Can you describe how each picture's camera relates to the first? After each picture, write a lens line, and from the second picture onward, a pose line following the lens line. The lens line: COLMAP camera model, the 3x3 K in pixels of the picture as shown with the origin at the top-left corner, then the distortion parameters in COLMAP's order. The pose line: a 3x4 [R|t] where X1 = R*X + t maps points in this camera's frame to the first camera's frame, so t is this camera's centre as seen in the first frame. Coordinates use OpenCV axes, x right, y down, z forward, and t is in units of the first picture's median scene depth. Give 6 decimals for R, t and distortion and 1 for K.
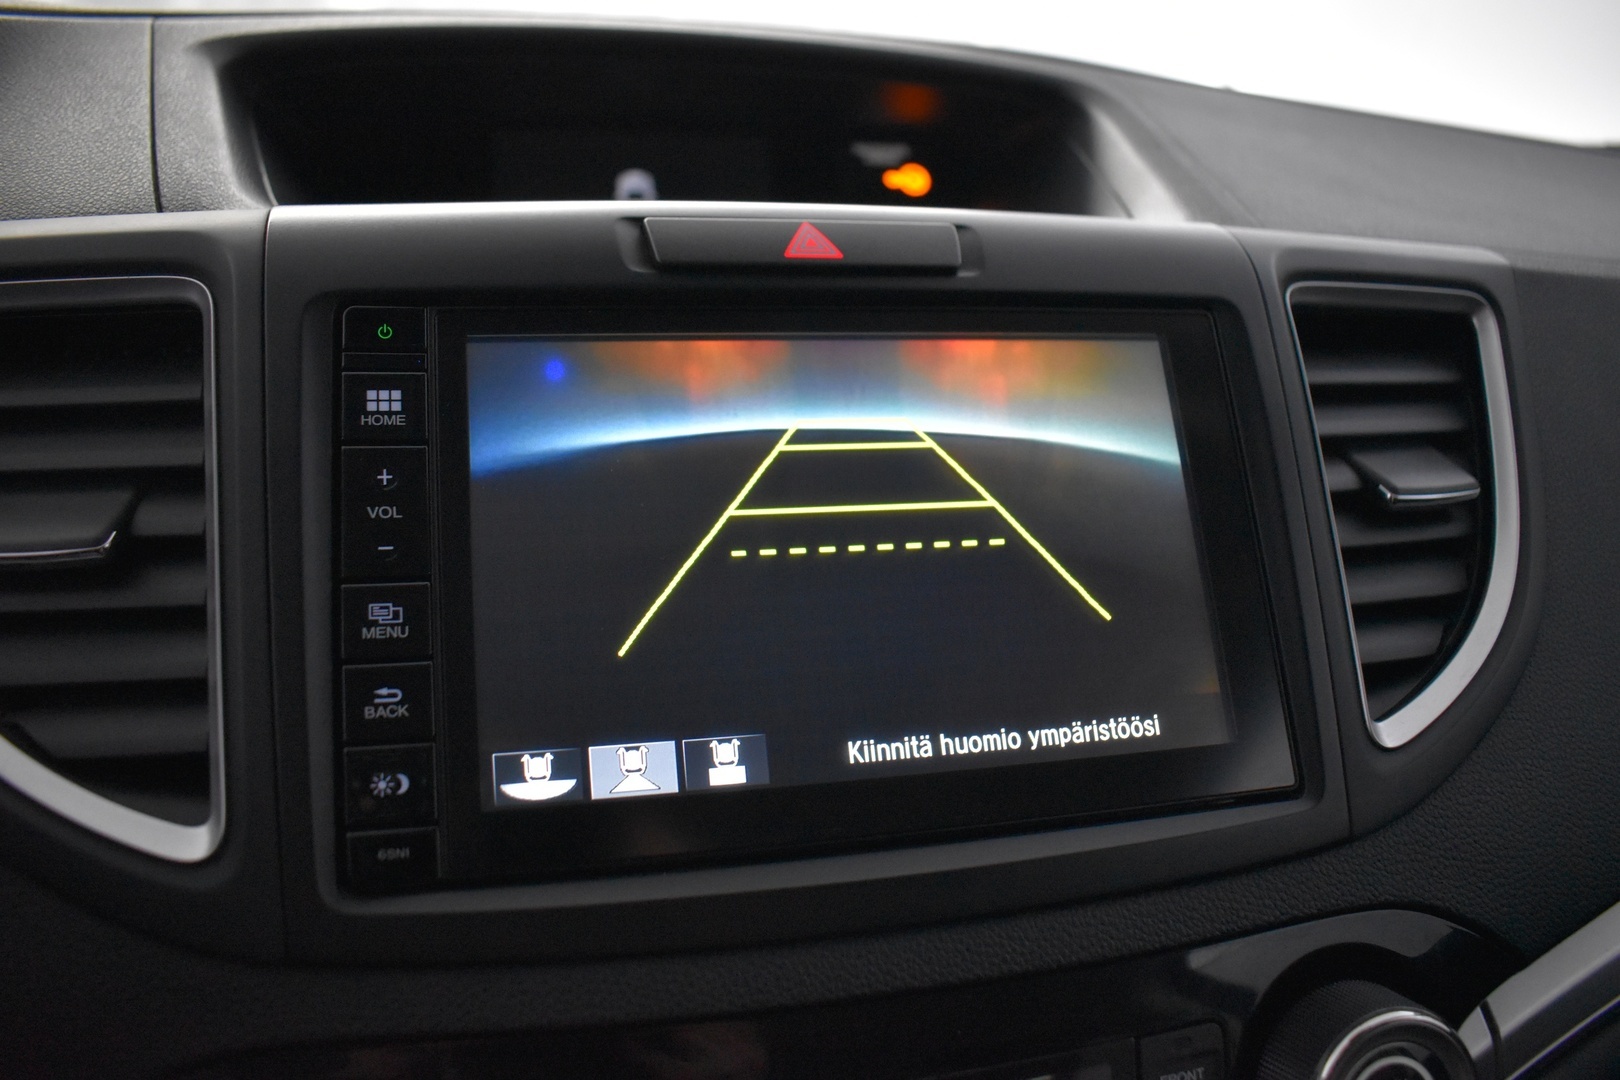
lens RADIAL K [[1238.7, 0, 810.0], [0, 1238.7, 540.0], [0, 0, 1]] dist [-0.103526, 0.010552]
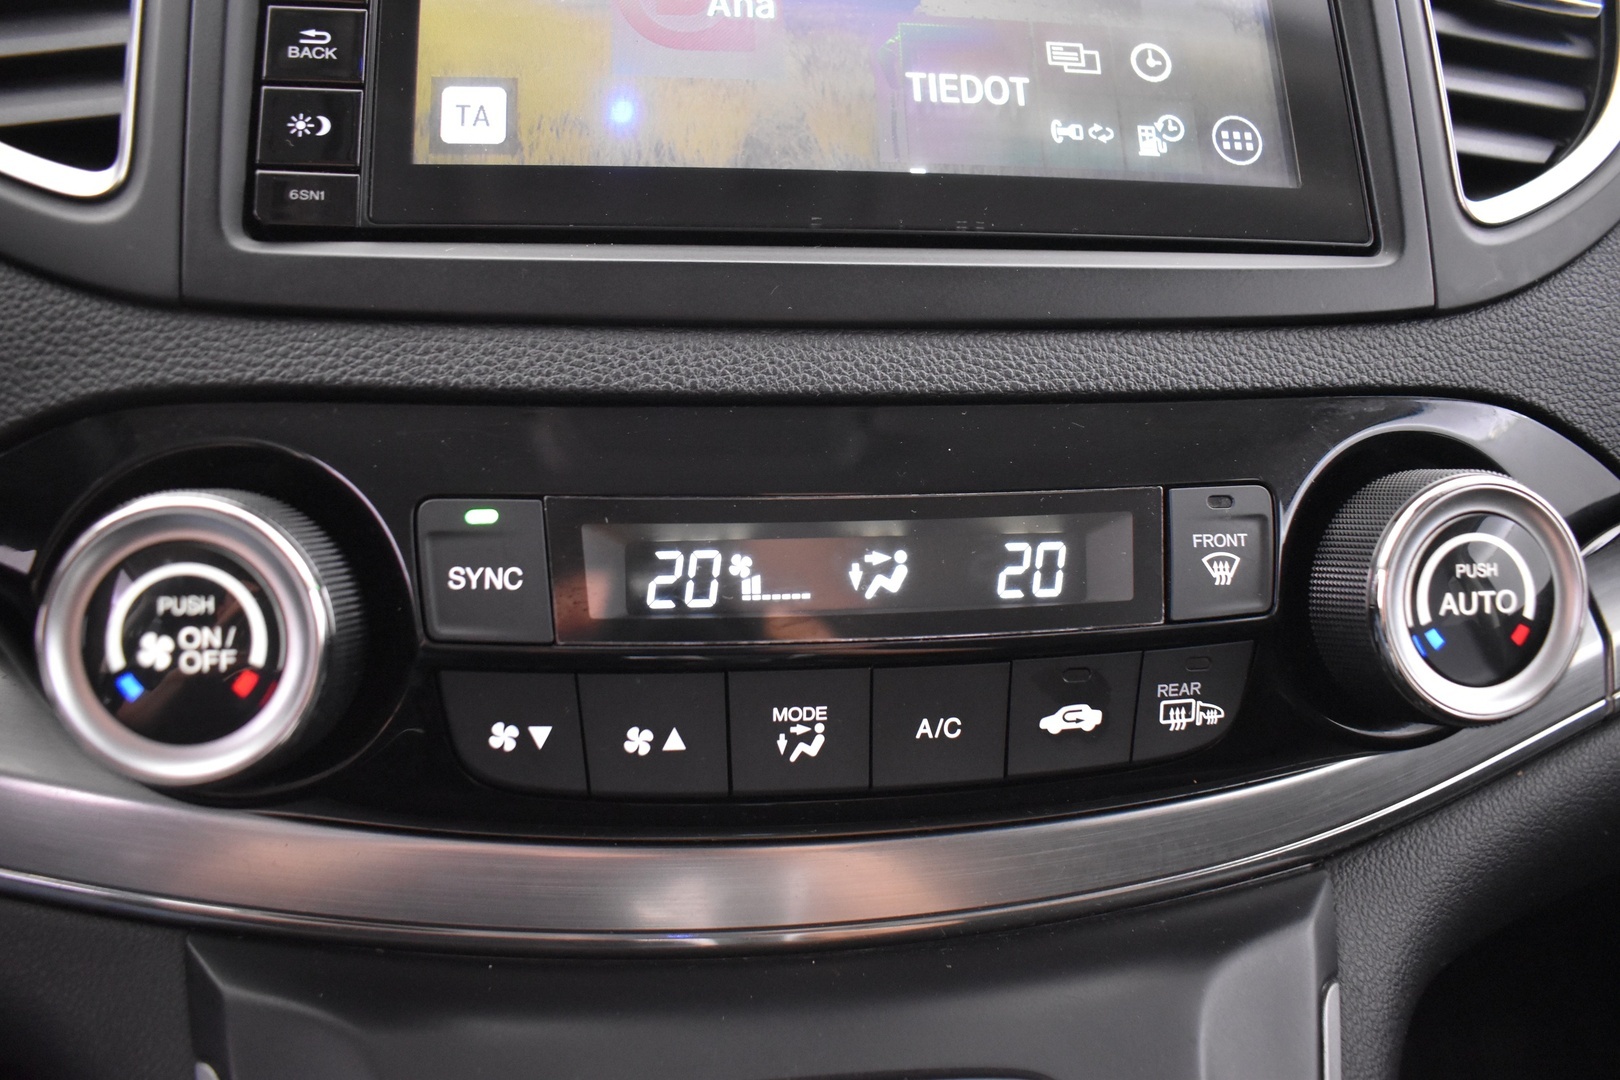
lens RADIAL K [[1238.7, 0, 810.0], [0, 1238.7, 540.0], [0, 0, 1]] dist [-0.103526, 0.010552]
pose [[0.995696, 0.035588, -0.085576, 0.097840], [-0.030329, 0.997616, 0.061985, 0.400855], [0.087578, -0.059123, 0.994402, 0.126095]]
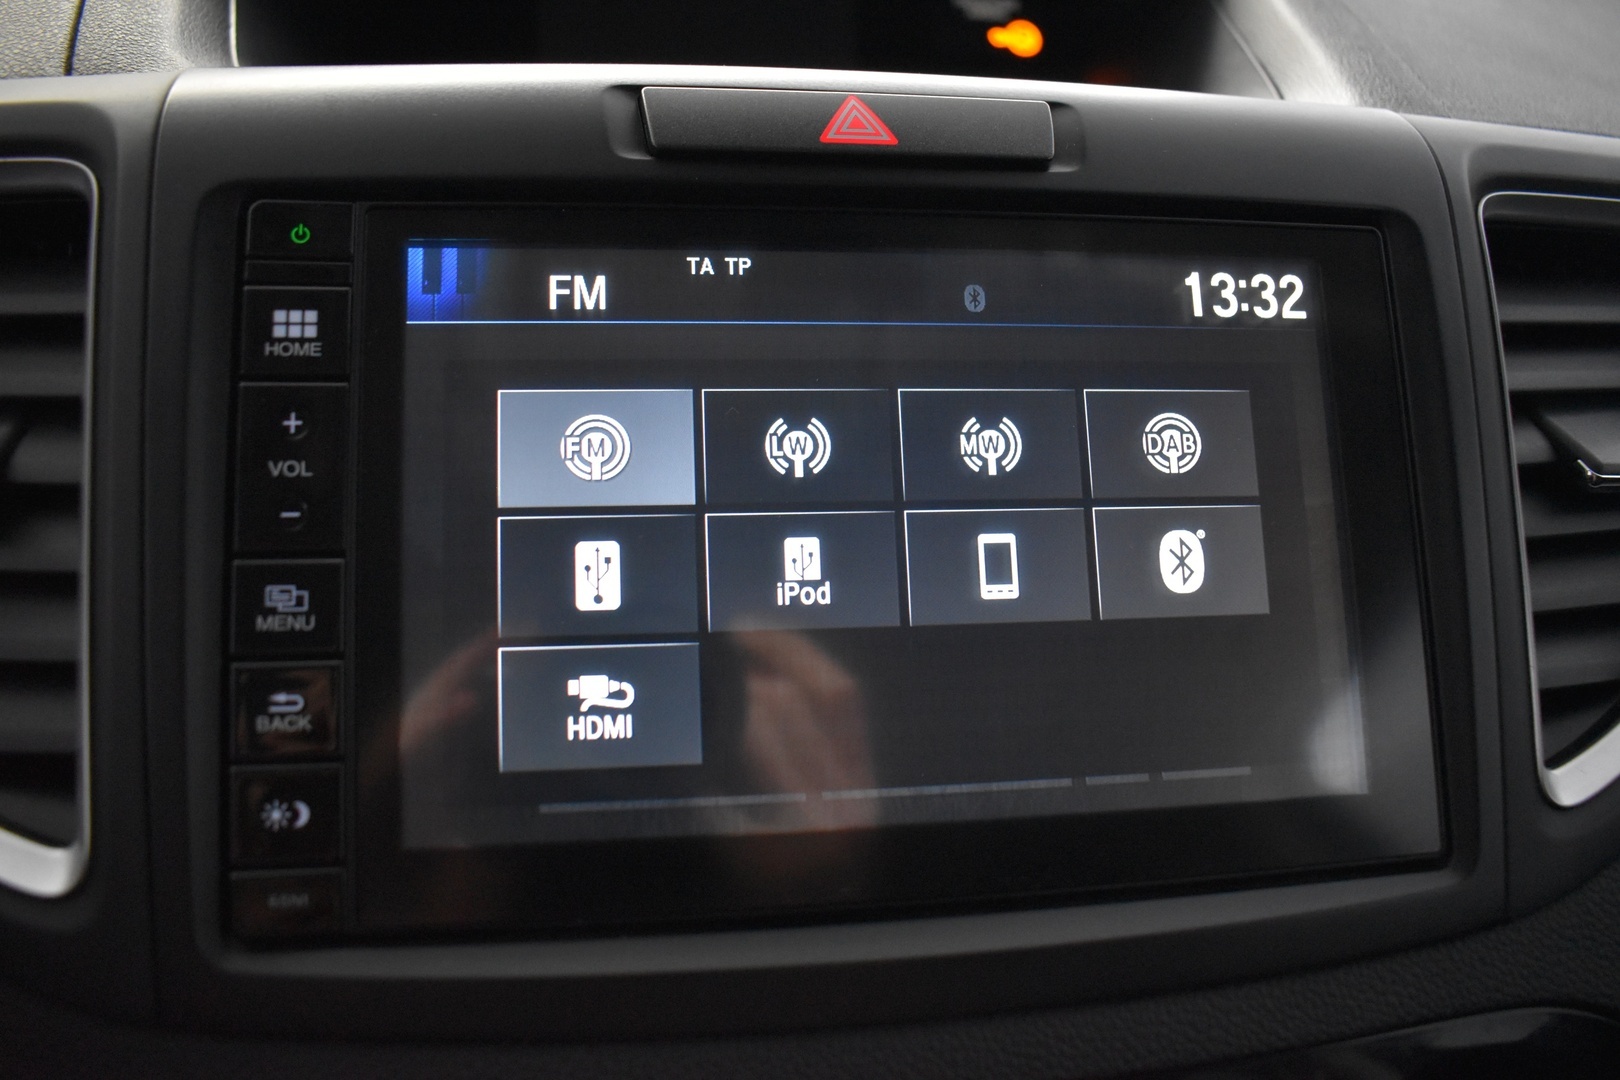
lens RADIAL K [[1238.7, 0, 810.0], [0, 1238.7, 540.0], [0, 0, 1]] dist [-0.103526, 0.010552]
pose [[0.995279, 0.048030, -0.084337, 0.053435], [-0.038455, 0.992998, 0.111696, -0.074917], [0.089111, -0.107925, 0.990157, 0.238085]]
